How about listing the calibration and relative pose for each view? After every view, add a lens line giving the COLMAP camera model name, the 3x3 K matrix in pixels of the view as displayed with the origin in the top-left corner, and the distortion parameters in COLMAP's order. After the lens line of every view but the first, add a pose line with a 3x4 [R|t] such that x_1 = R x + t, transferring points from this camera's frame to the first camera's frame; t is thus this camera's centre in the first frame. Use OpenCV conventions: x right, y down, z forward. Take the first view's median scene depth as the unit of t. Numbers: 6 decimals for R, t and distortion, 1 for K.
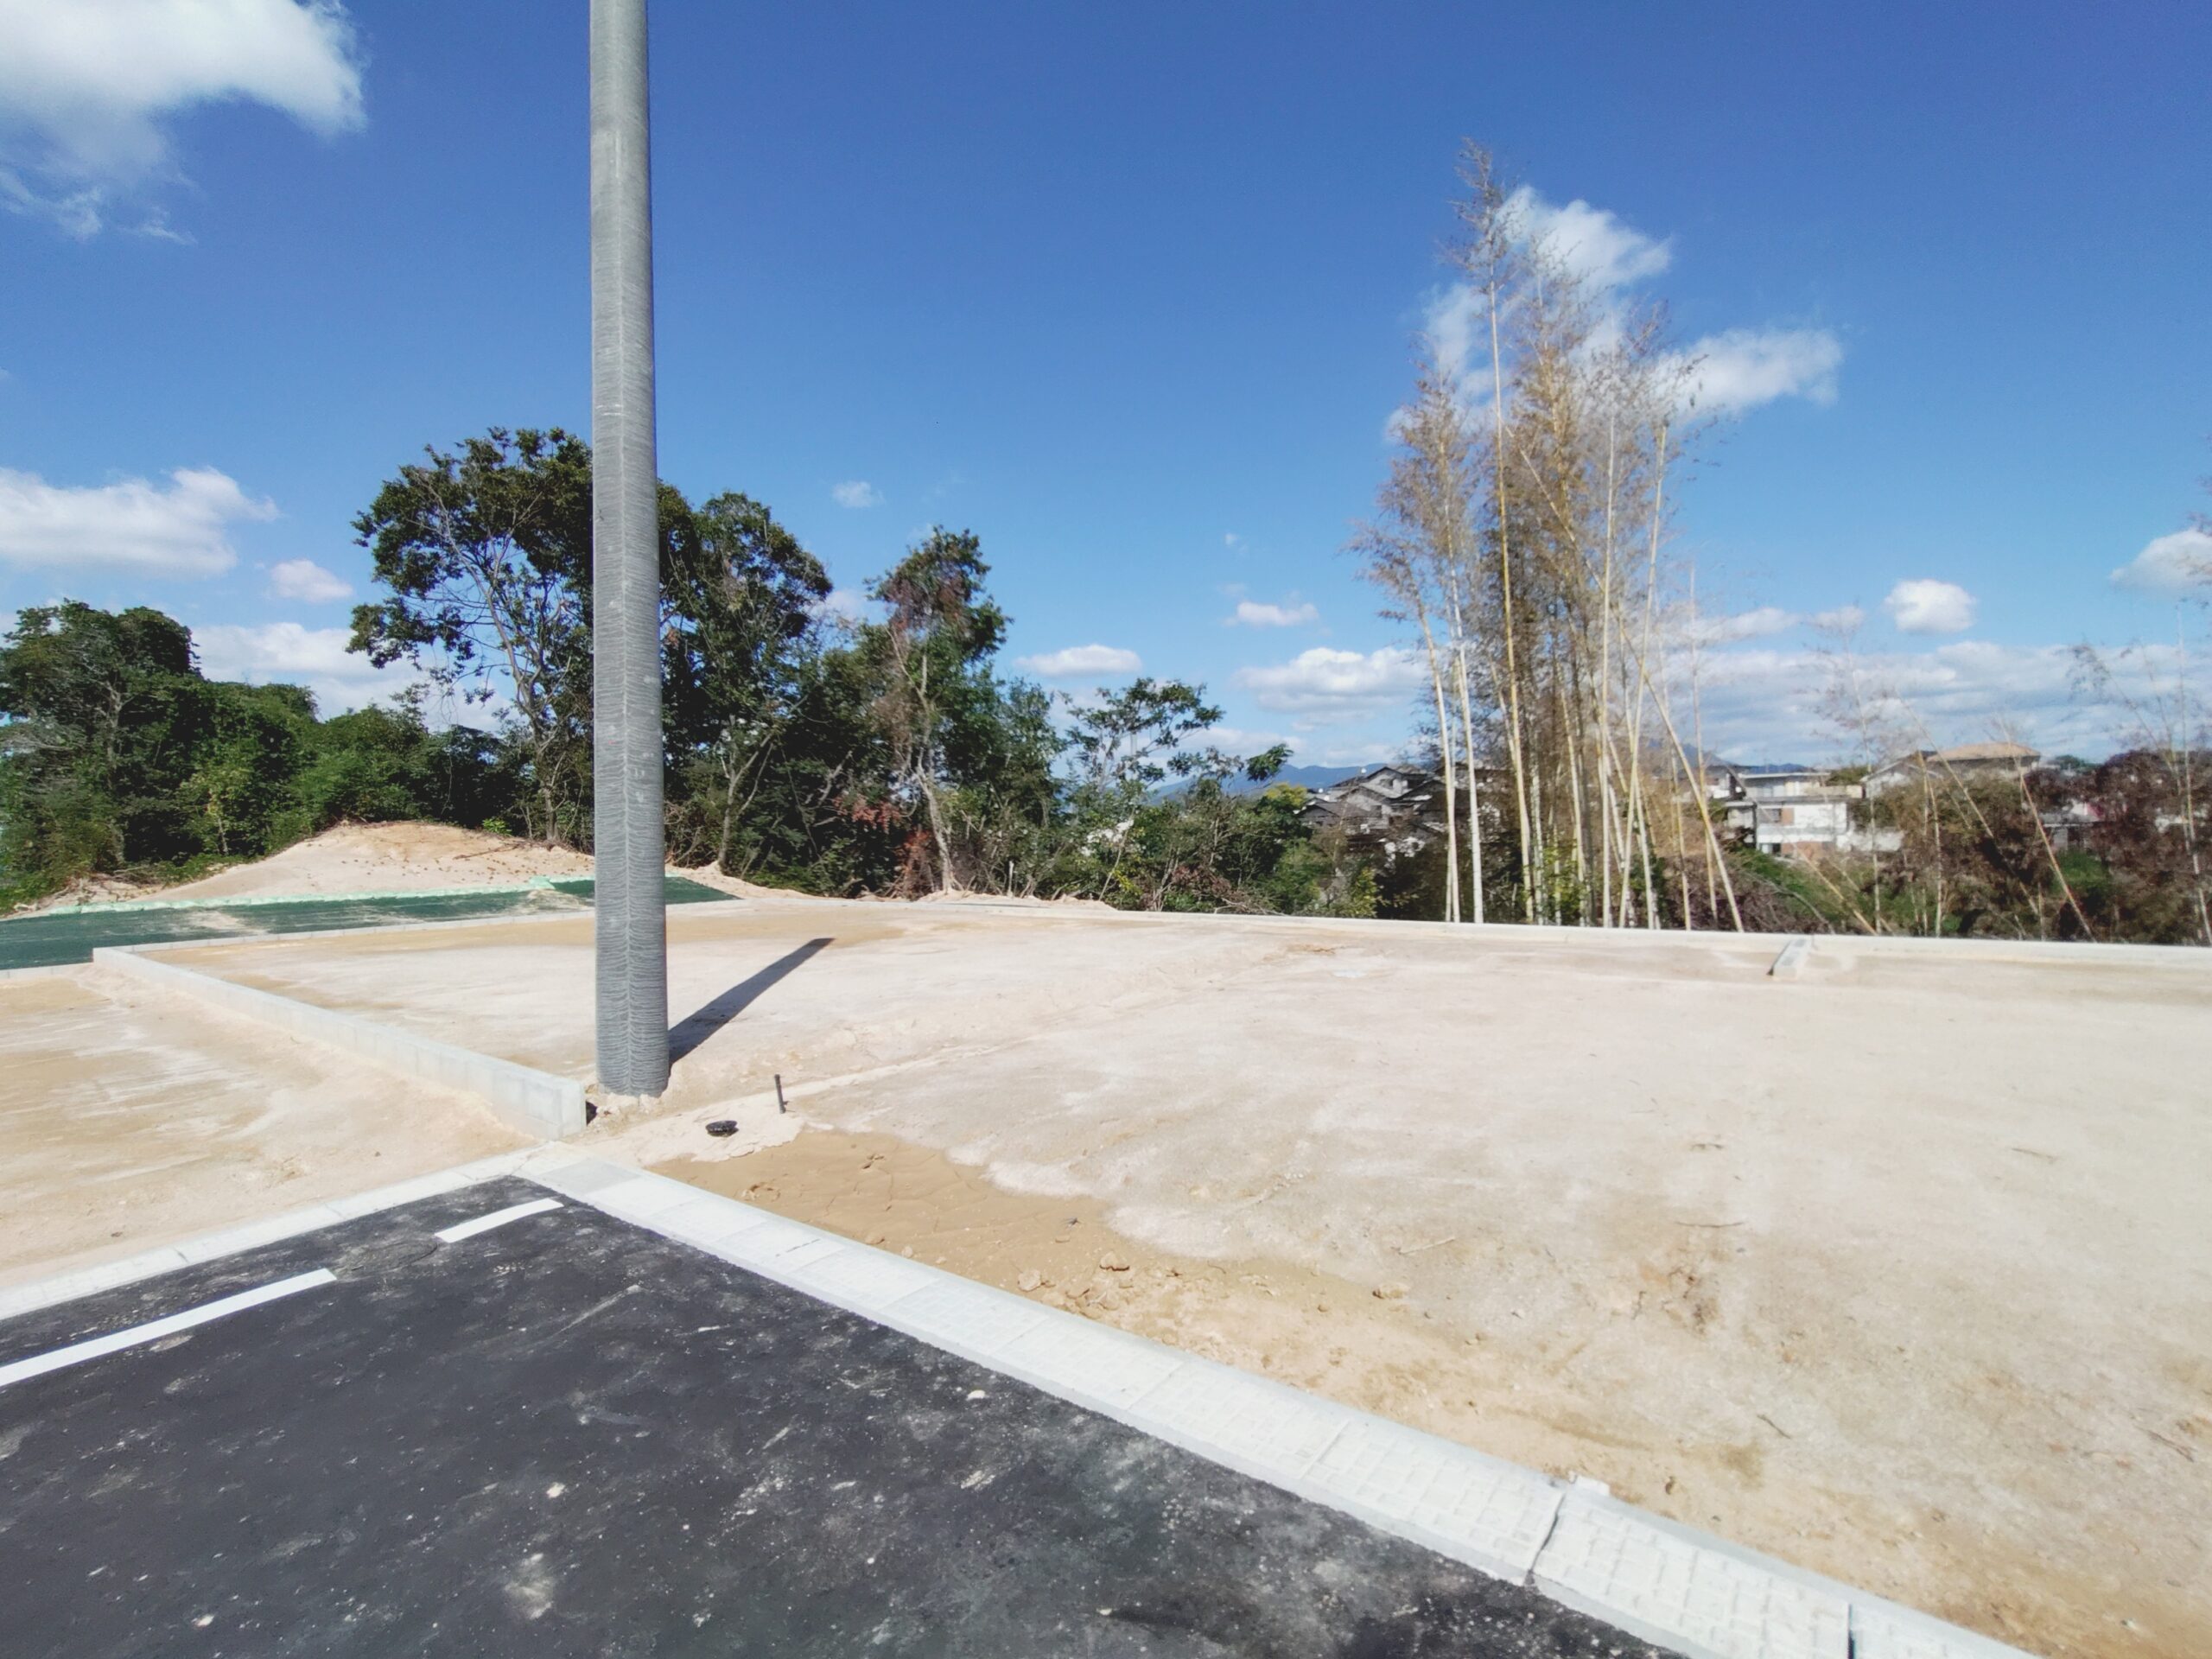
lens RADIAL K [[993.2, 0, 1106.4], [0, 993.2, 835.1], [0, 0, 1]] dist [0.005220, -0.001482]
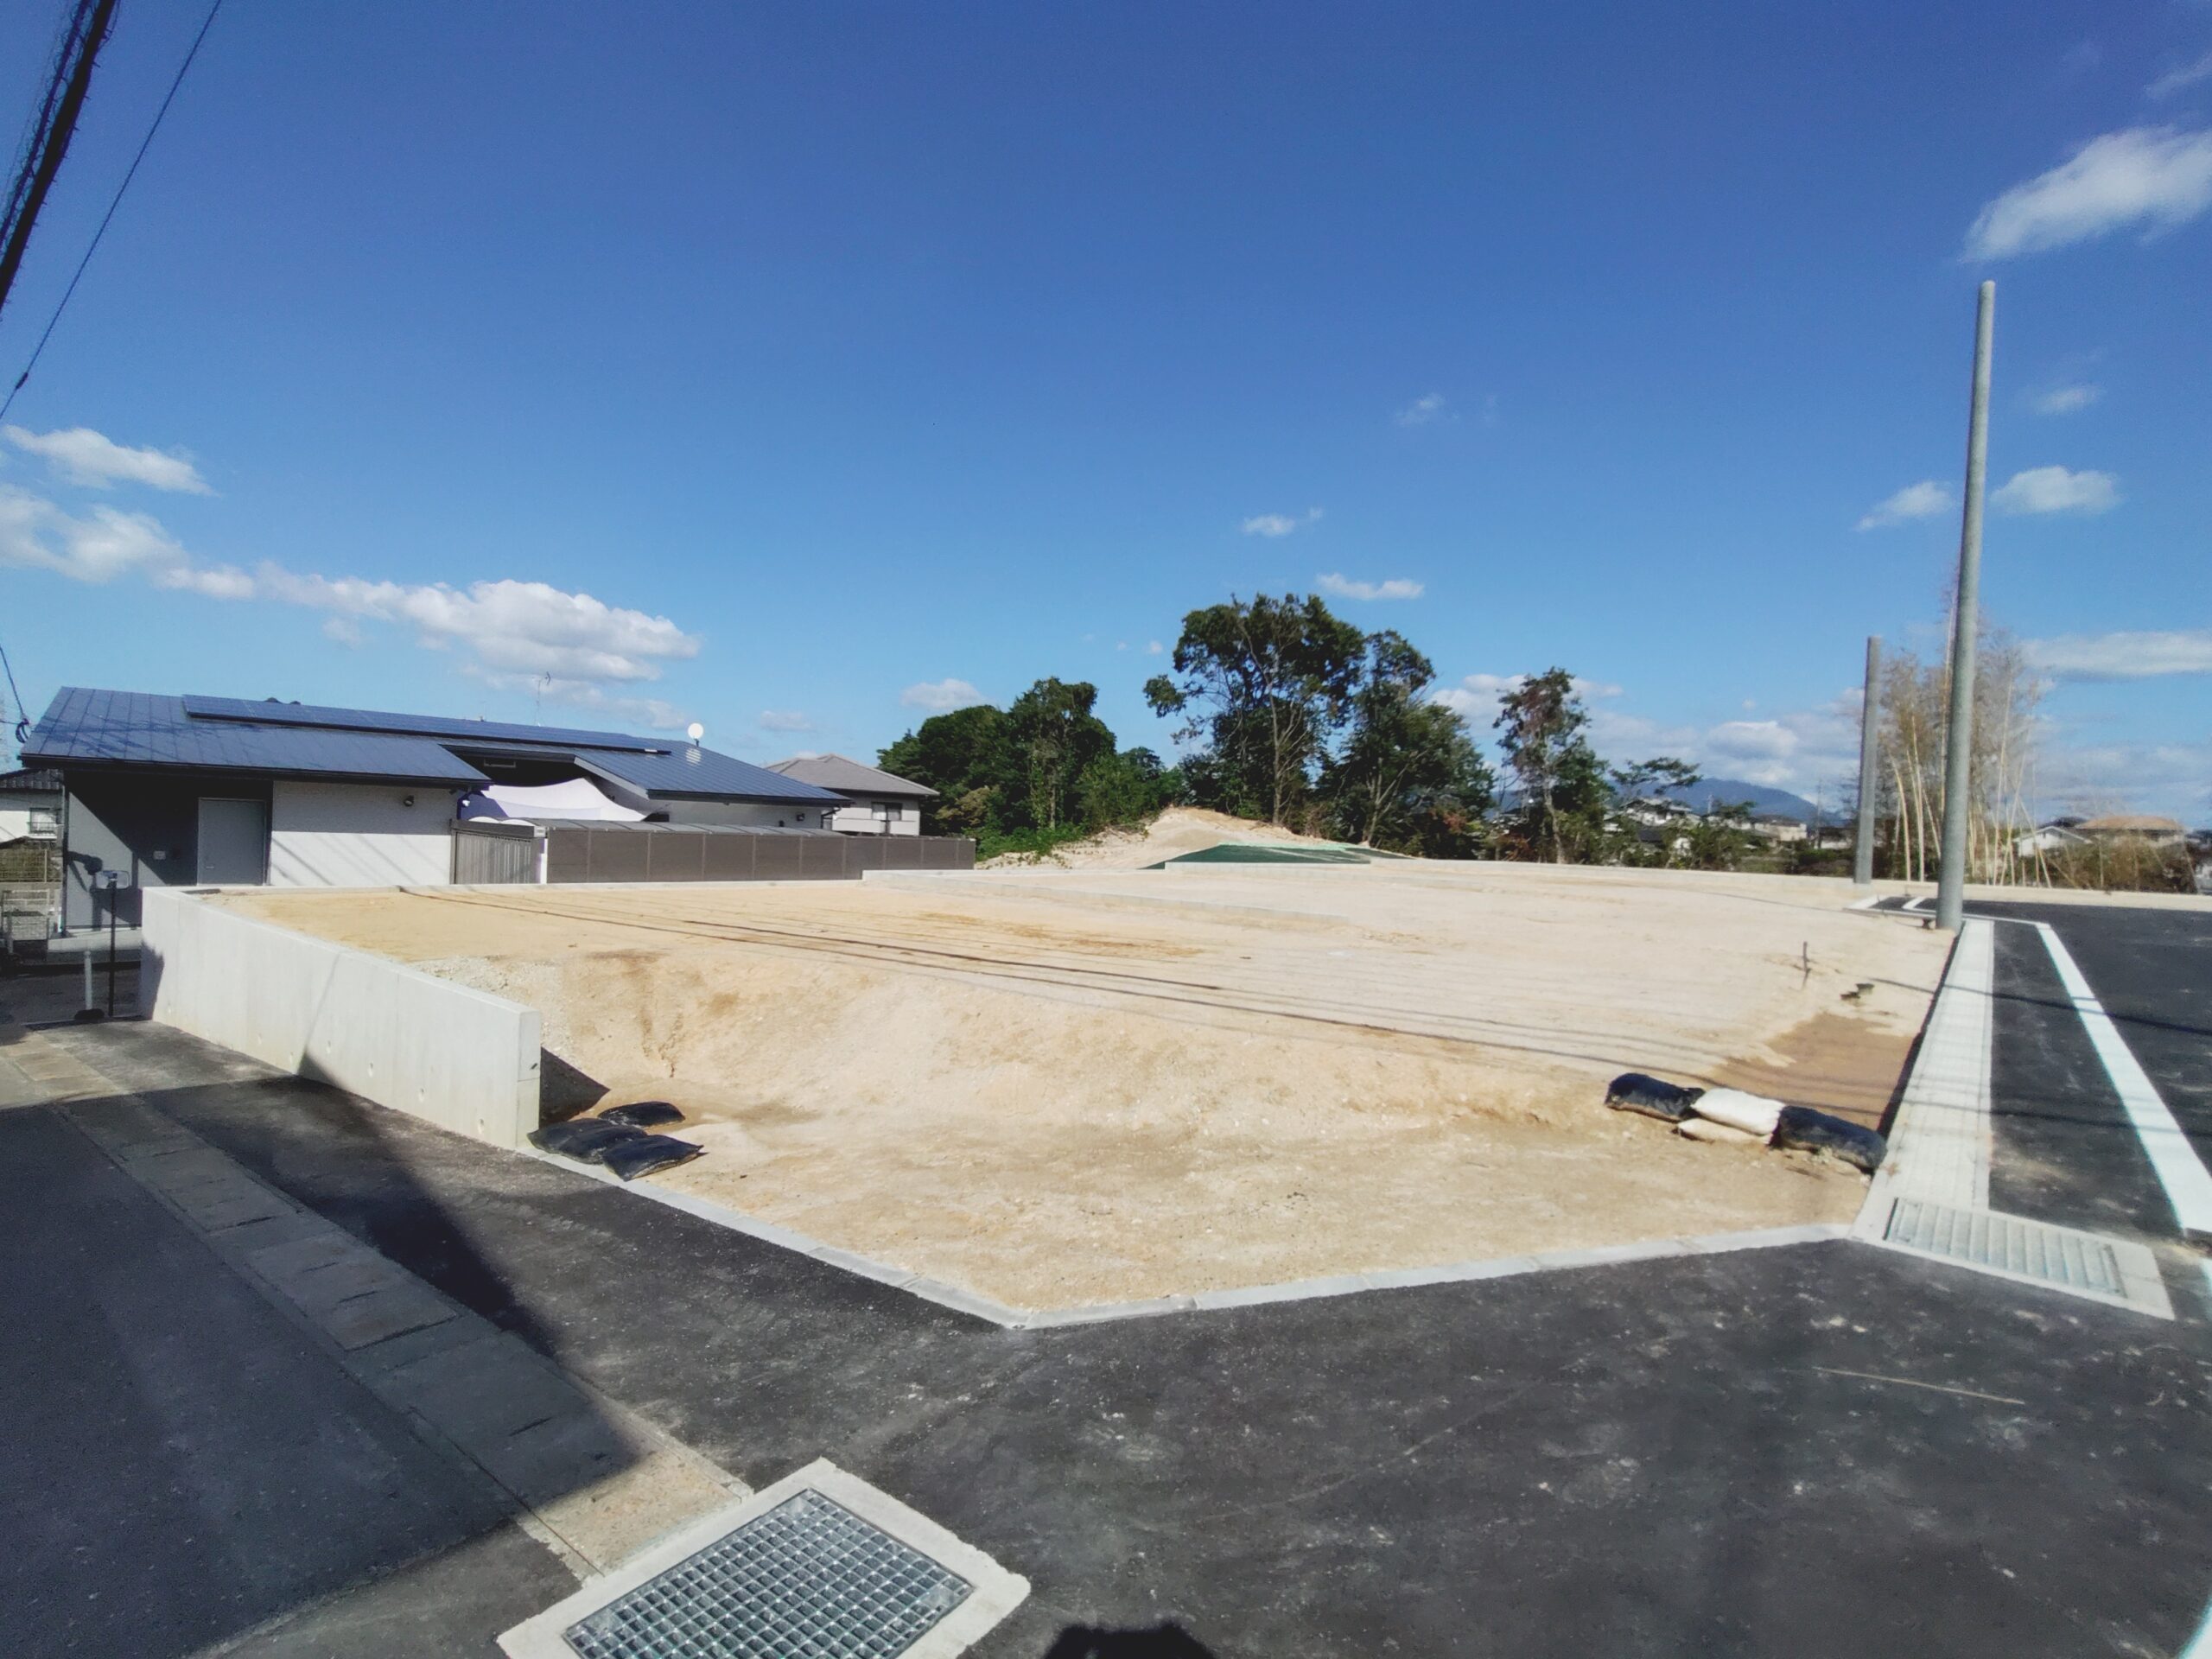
lens RADIAL K [[993.2, 0, 1118.1], [0, 993.2, 857.9], [0, 0, 1]] dist [0.005220, -0.001482]
pose [[0.995711, 0.069853, -0.060669, -0.847818], [-0.068843, 0.997455, 0.018575, 0.062911], [0.061812, -0.014319, 0.997985, -0.904083]]
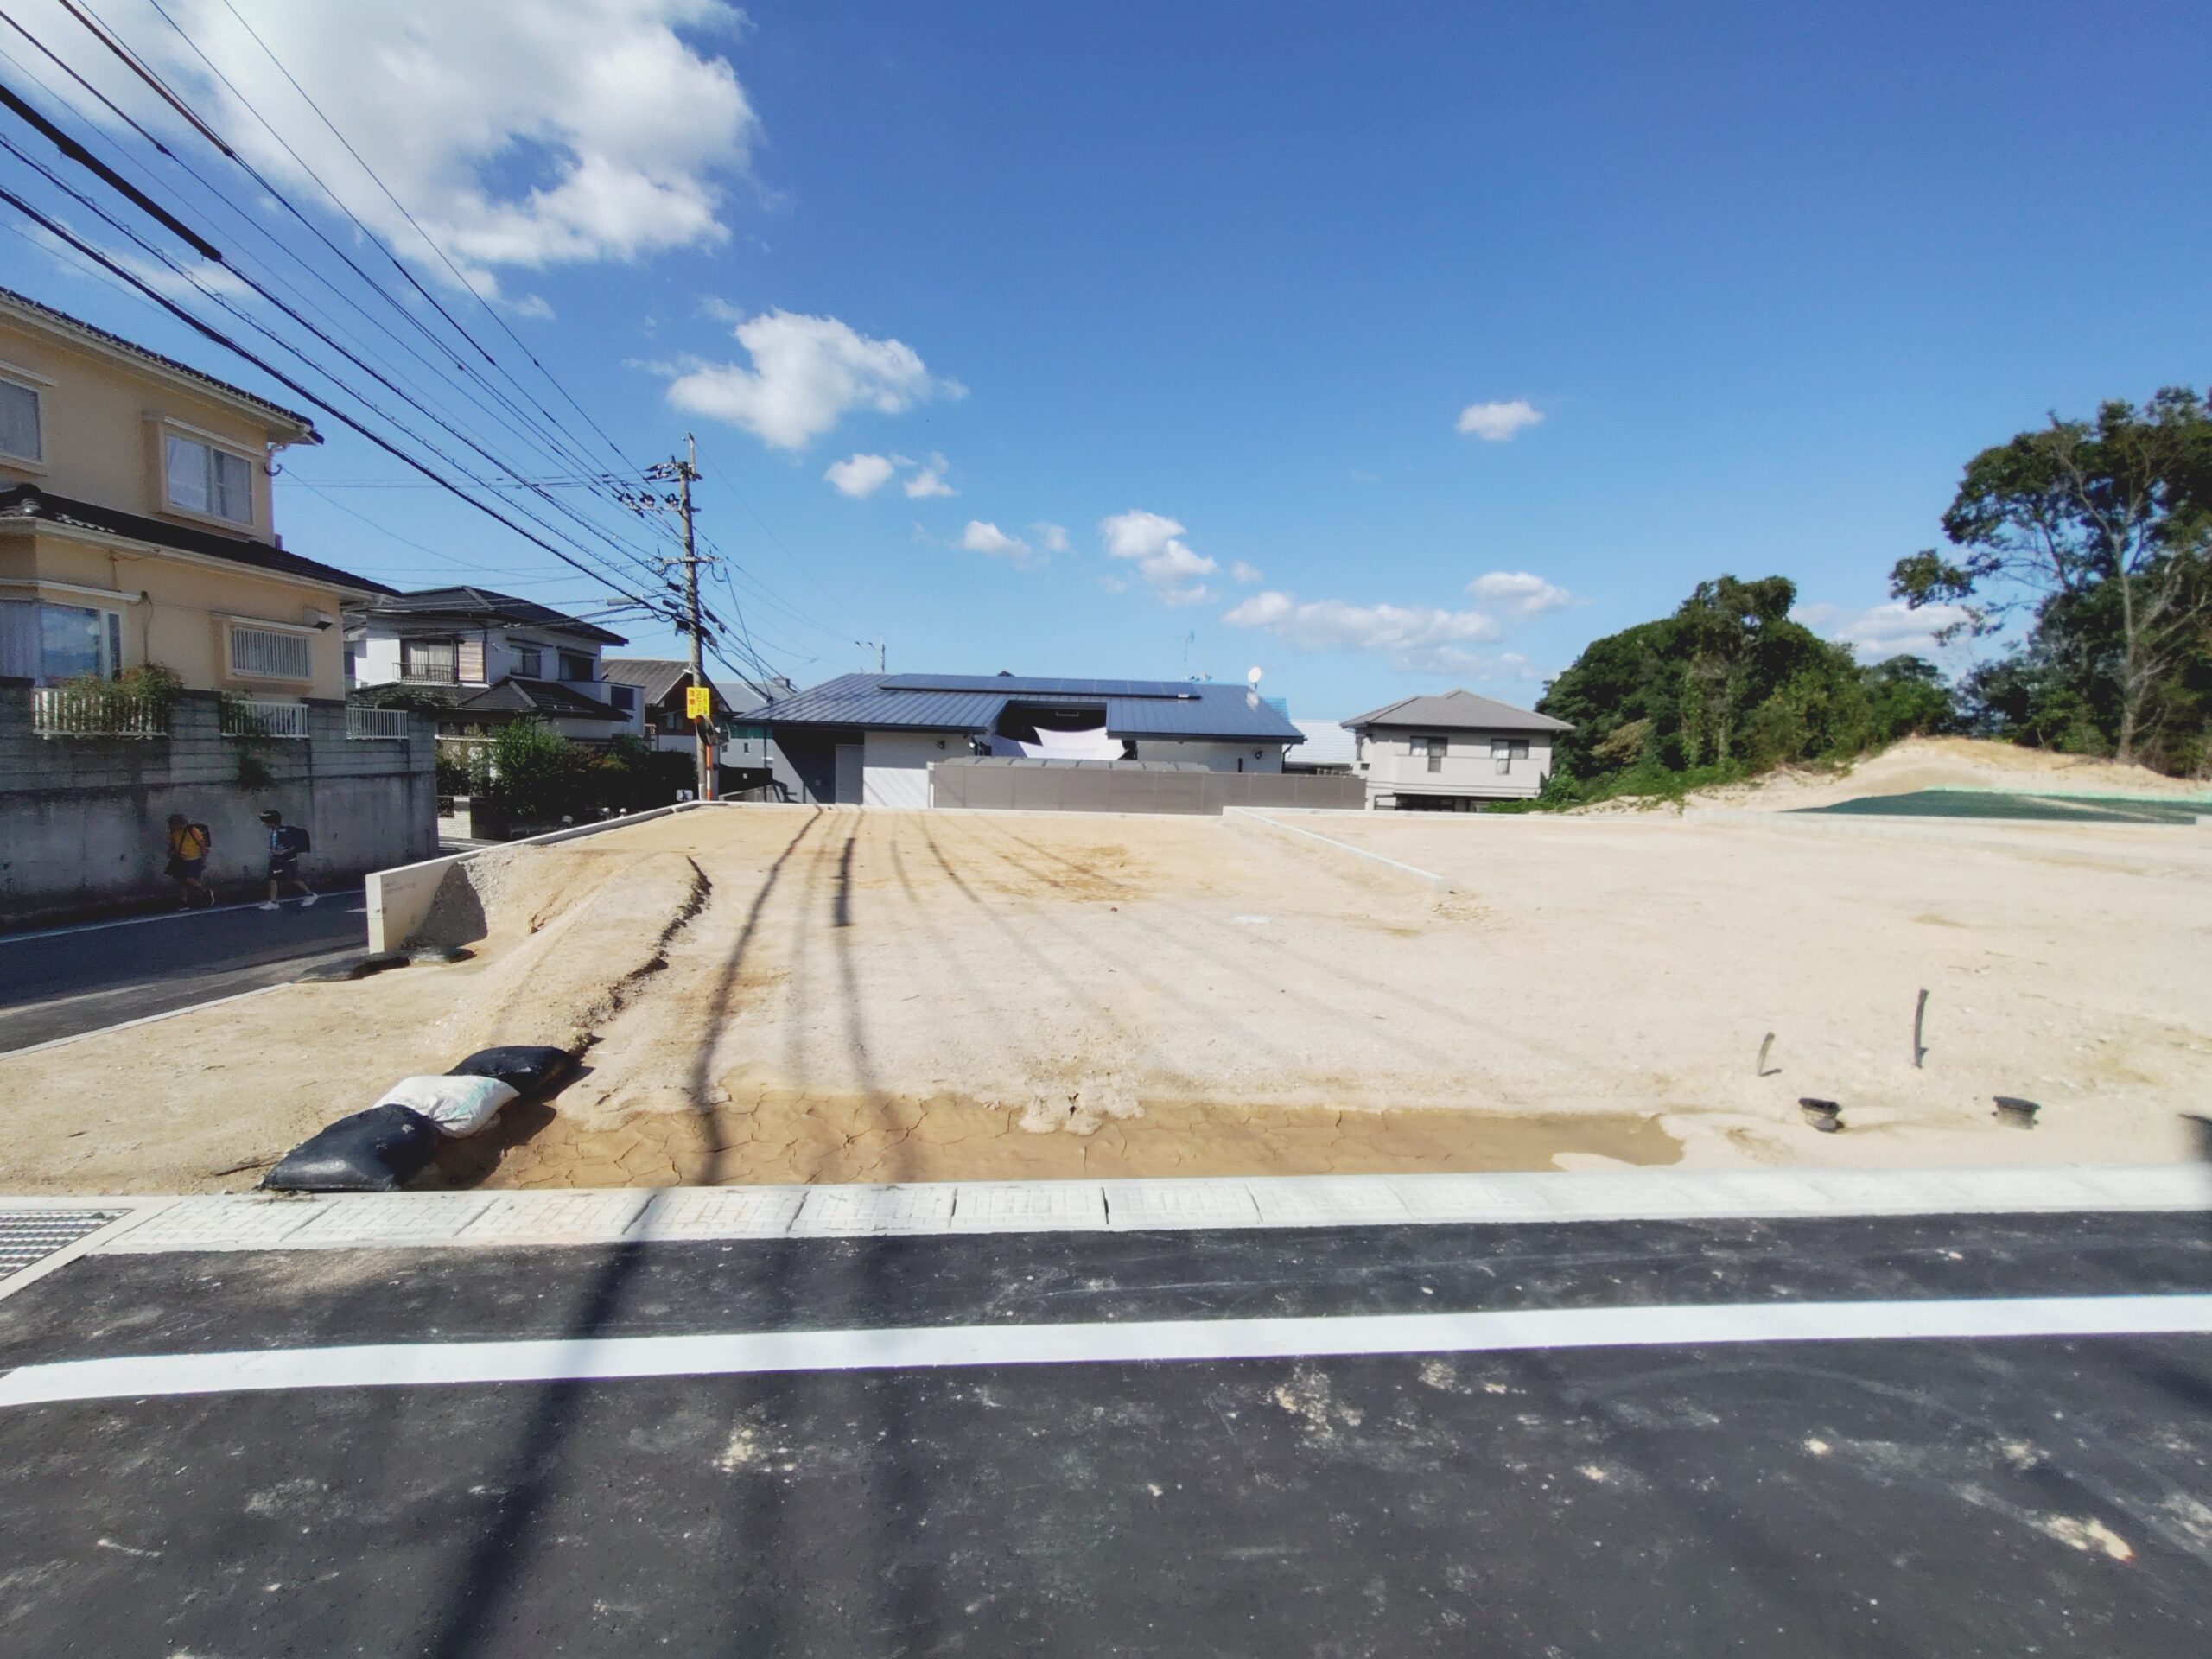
lens RADIAL K [[993.2, 0, 1108.9], [0, 993.2, 846.4], [0, 0, 1]] dist [0.005220, -0.001482]
pose [[0.666599, 0.126178, -0.734660, -0.562182], [-0.058090, 0.991365, 0.117559, 0.044550], [0.743150, -0.035688, 0.668173, -0.720153]]
